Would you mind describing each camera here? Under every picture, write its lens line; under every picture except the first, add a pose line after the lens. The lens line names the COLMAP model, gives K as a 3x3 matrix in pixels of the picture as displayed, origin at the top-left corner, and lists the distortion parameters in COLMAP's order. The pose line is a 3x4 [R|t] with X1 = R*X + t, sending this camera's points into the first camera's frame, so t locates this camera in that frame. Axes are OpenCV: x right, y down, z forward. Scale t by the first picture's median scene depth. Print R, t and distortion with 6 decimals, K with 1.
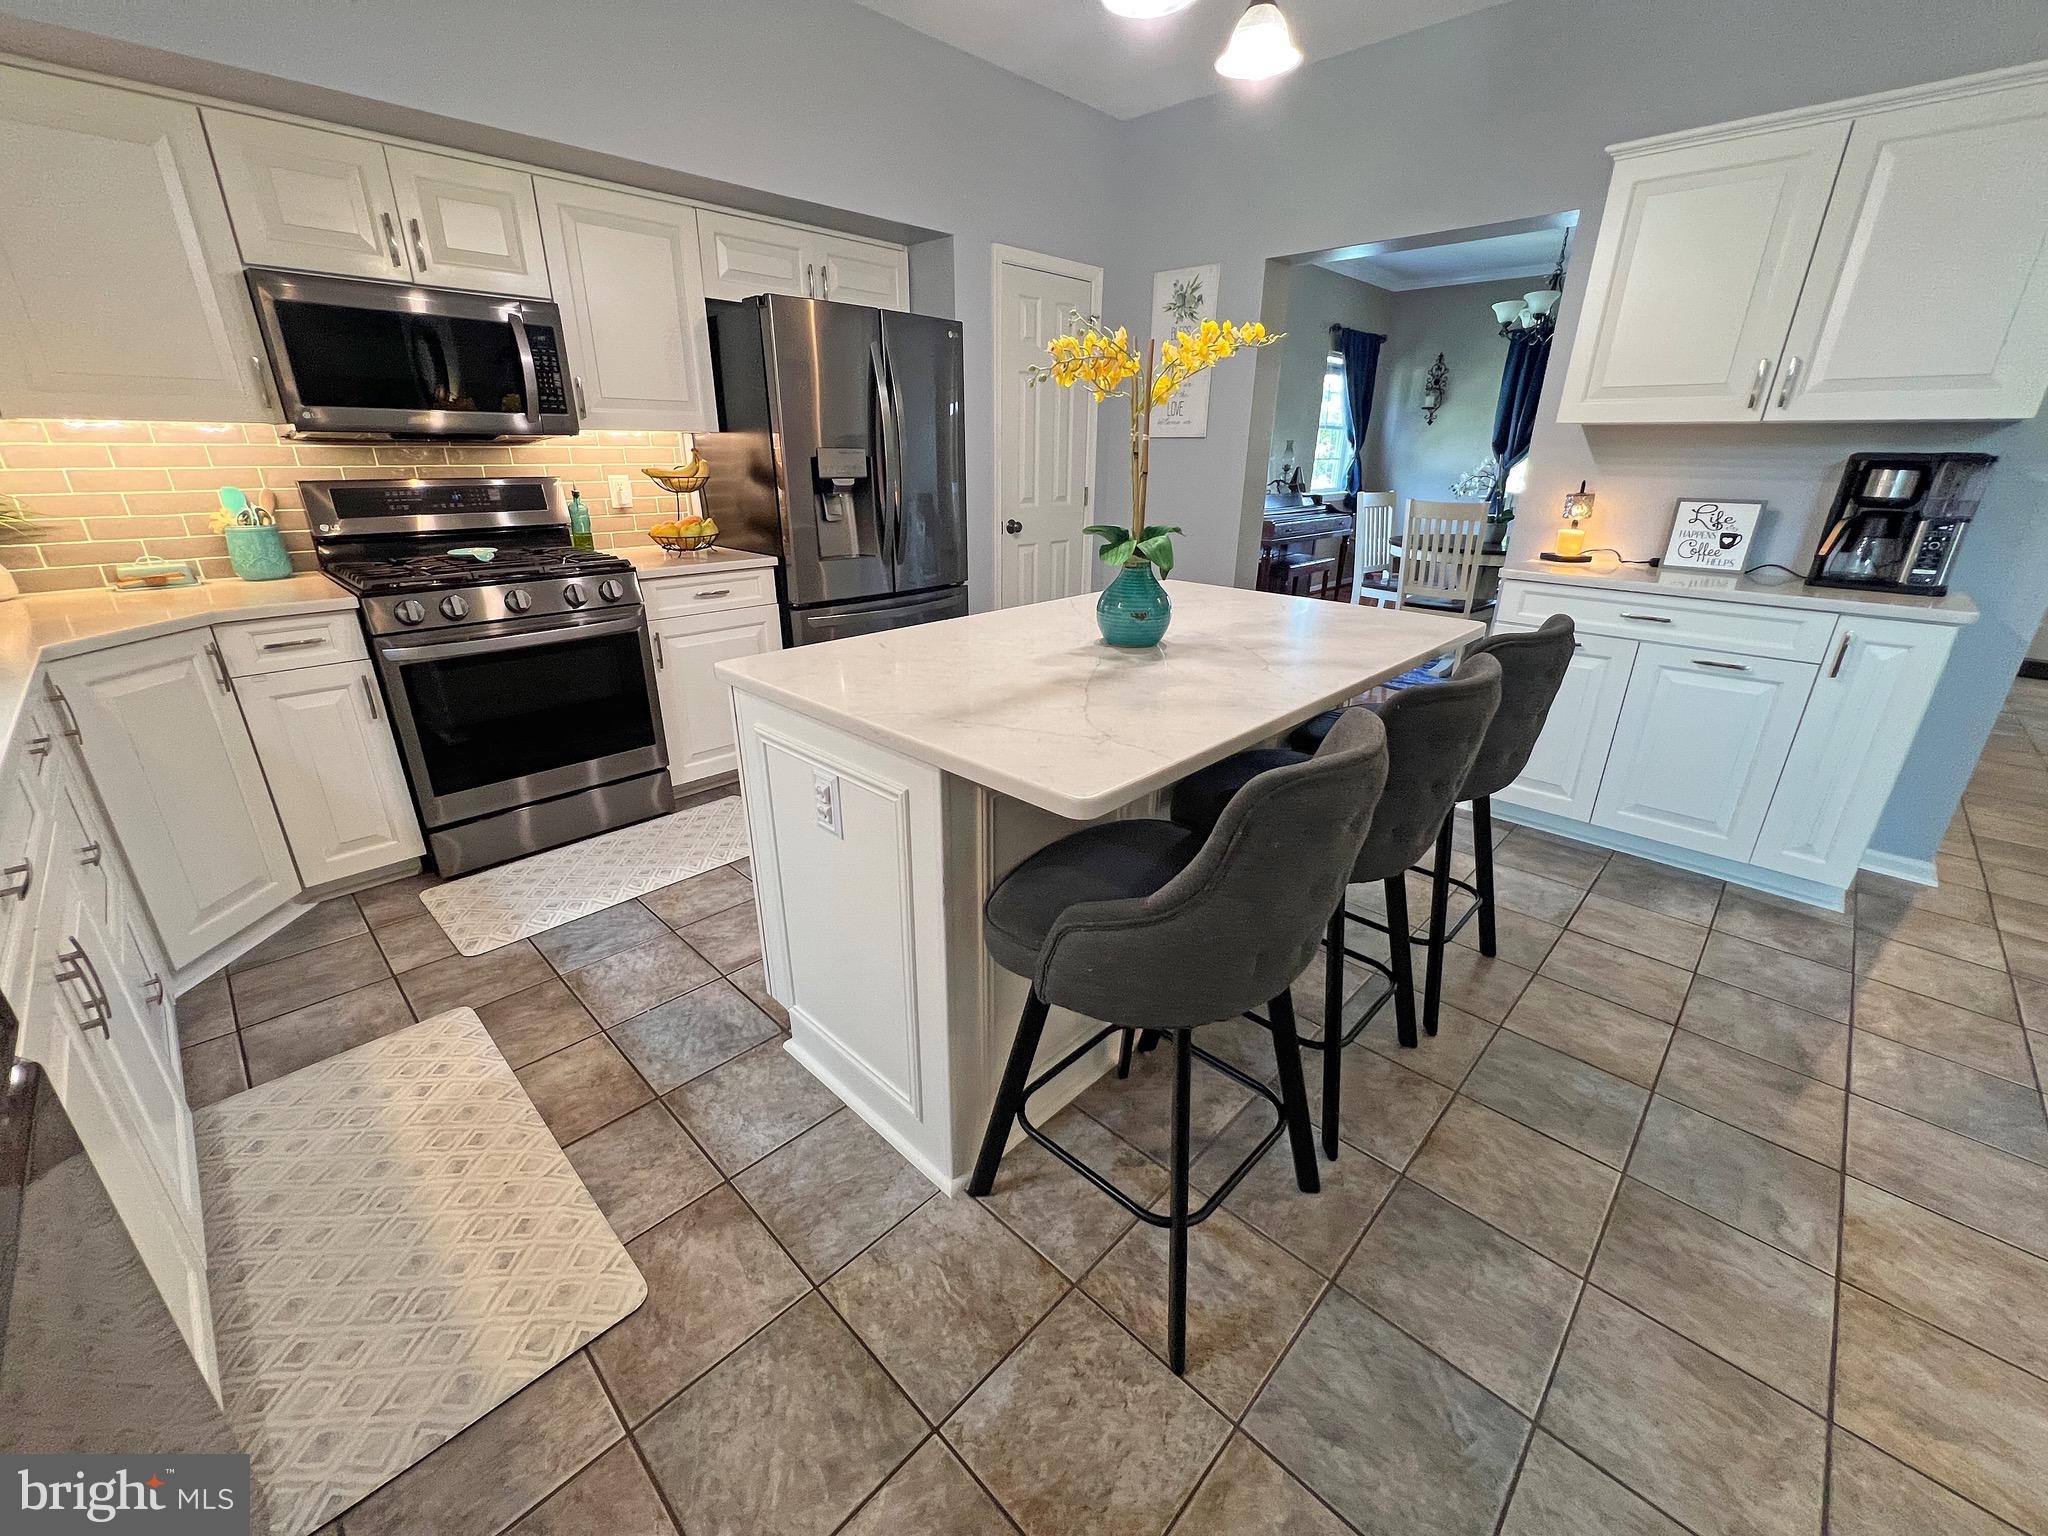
lens RADIAL K [[823.8, 0, 1019.4], [0, 823.8, 767.5], [0, 0, 1]] dist [-0.004311, 0.001372]
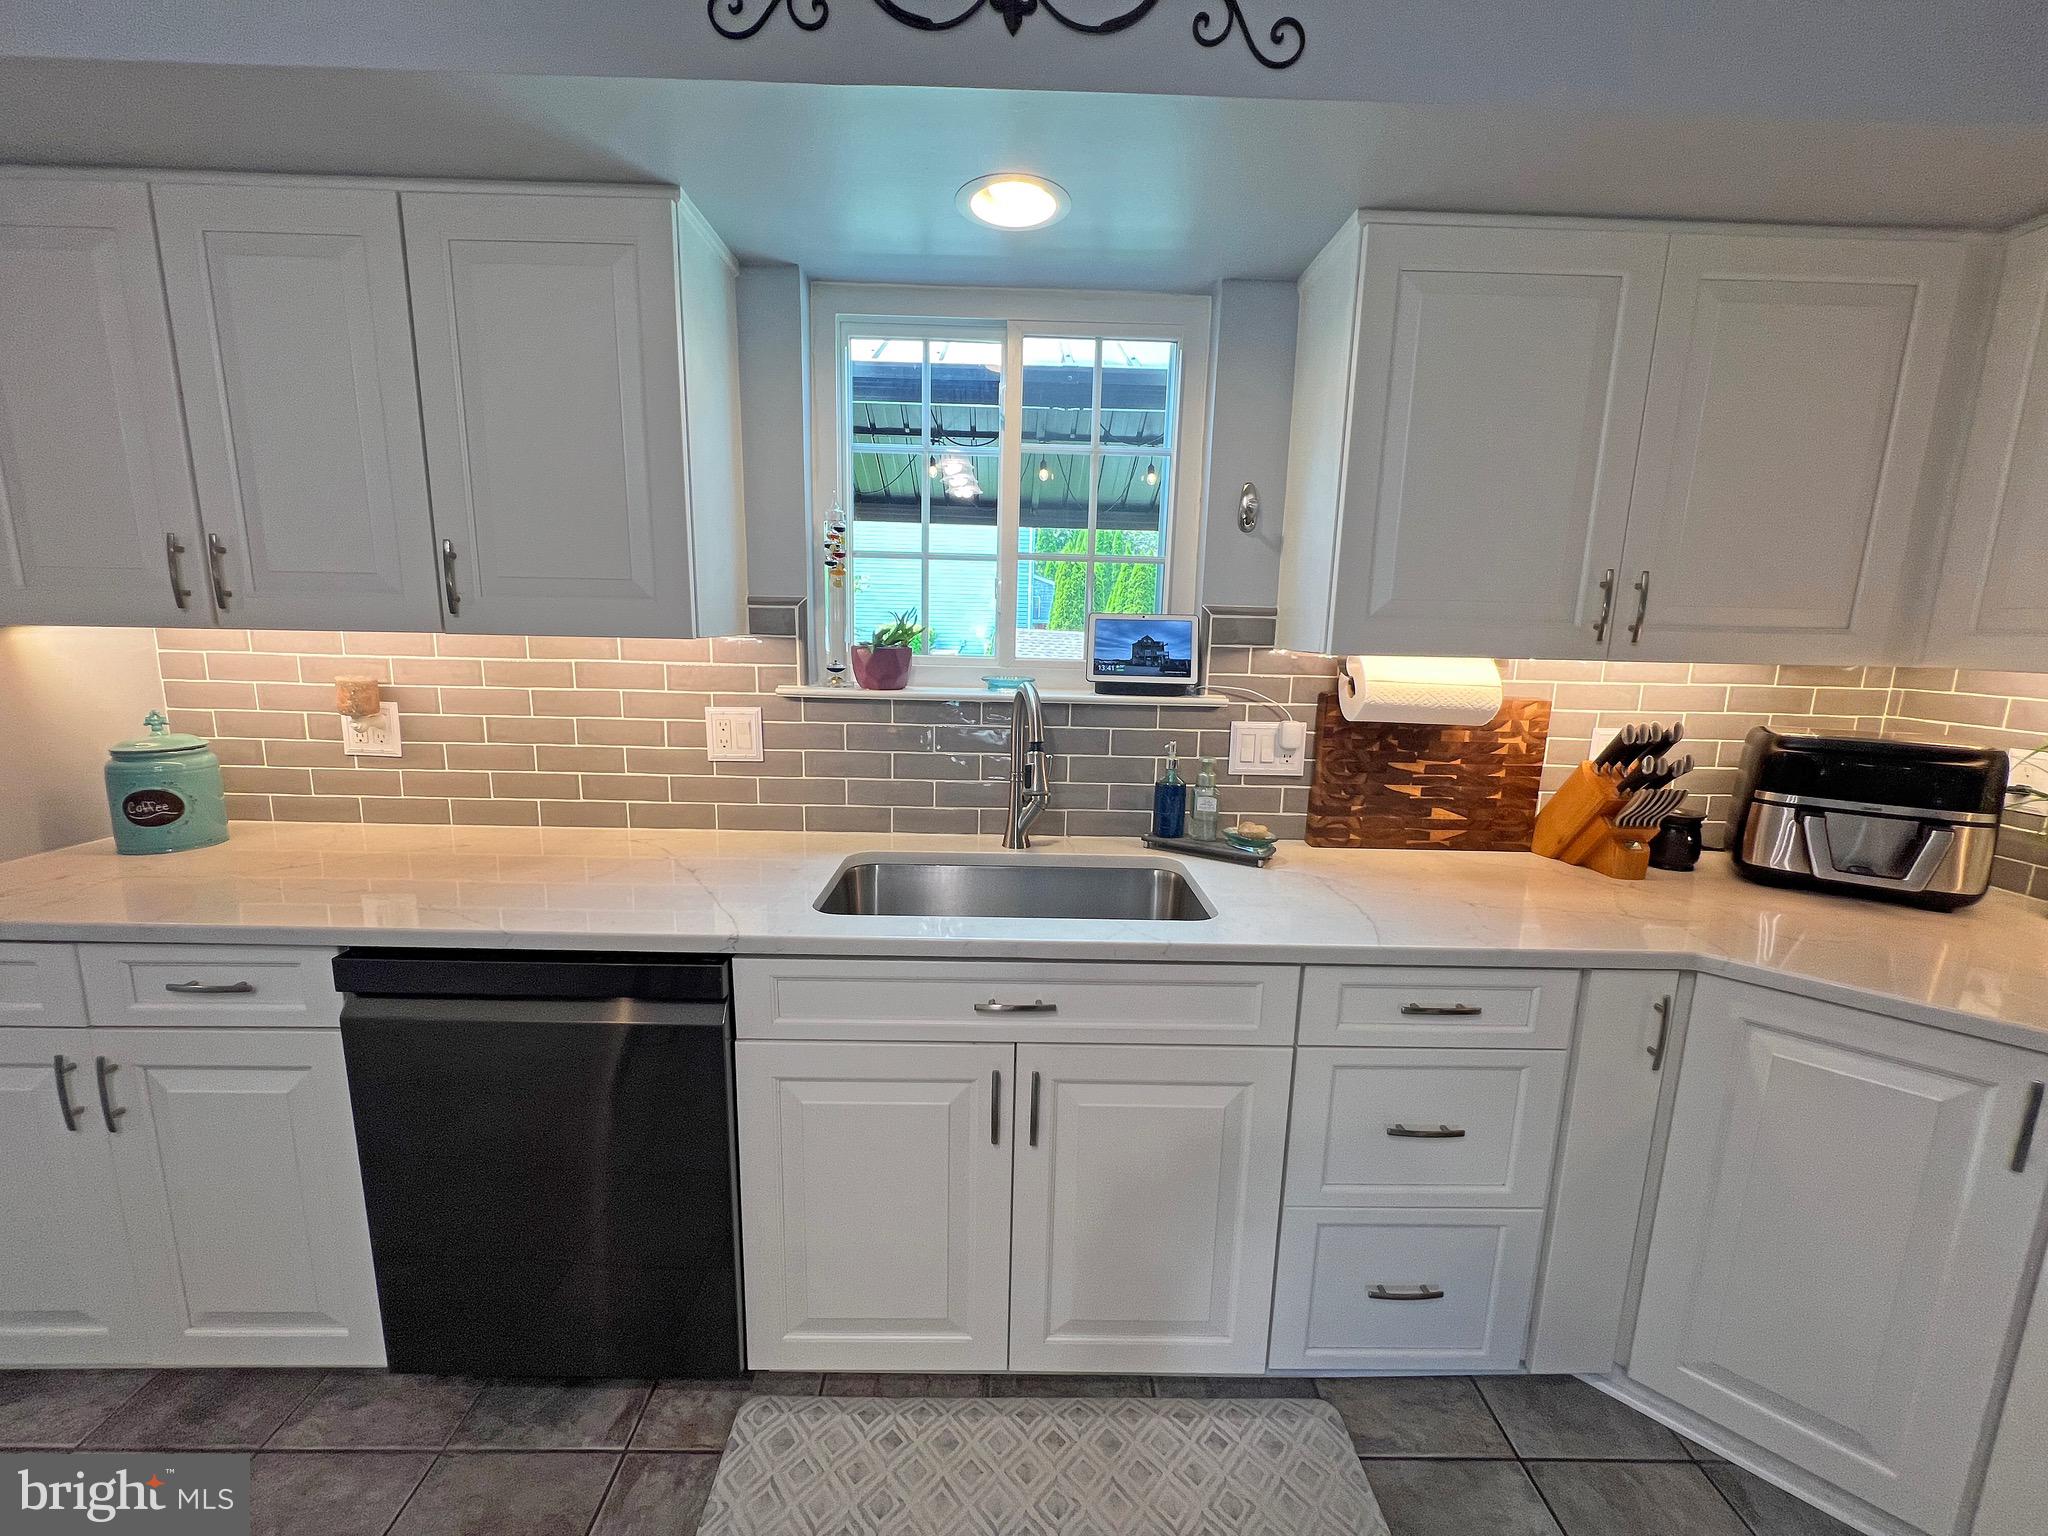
lens RADIAL K [[823.8, 0, 1019.4], [0, 823.8, 768.9], [0, 0, 1]] dist [-0.004311, 0.001372]
pose [[-0.705979, 0.098918, -0.701291, -0.158192], [-0.282811, 0.868451, 0.407197, -0.312726], [0.649316, 0.485806, -0.585133, 0.693782]]
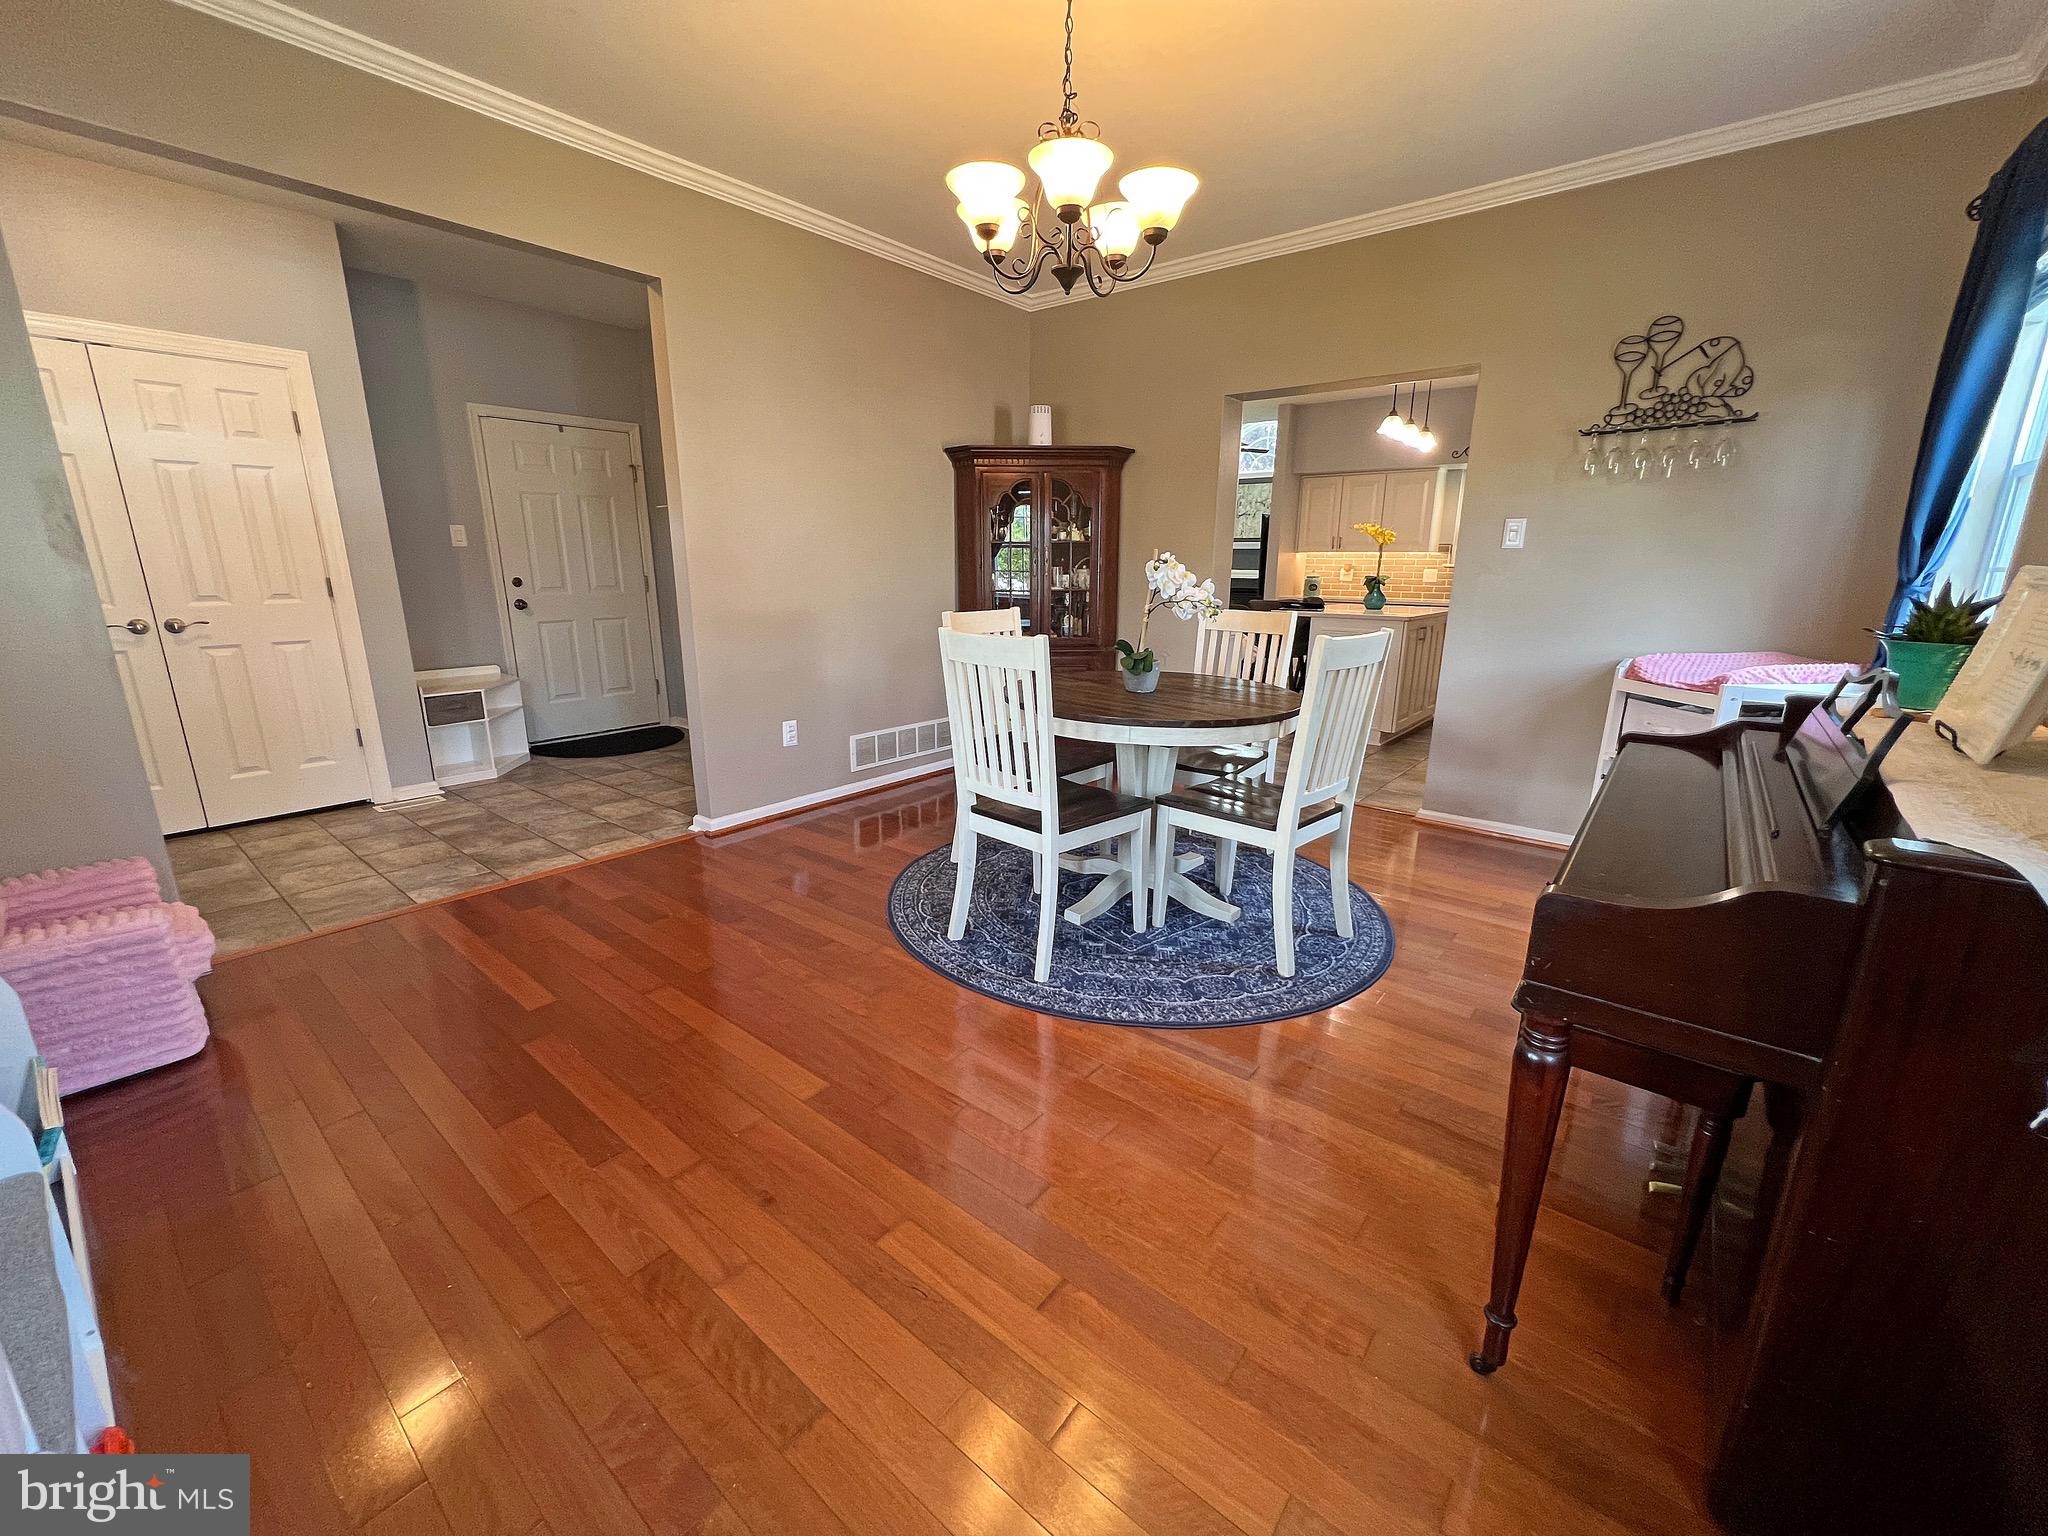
lens RADIAL K [[824.9, 0, 1017.0], [0, 824.9, 768.1], [0, 0, 1]] dist [-0.001067, 0.000071]
pose [[-0.996444, 0.006049, -0.084045, 1.511886], [-0.043680, 0.815862, 0.576595, -1.206857], [0.072057, 0.578216, -0.812696, 3.205170]]
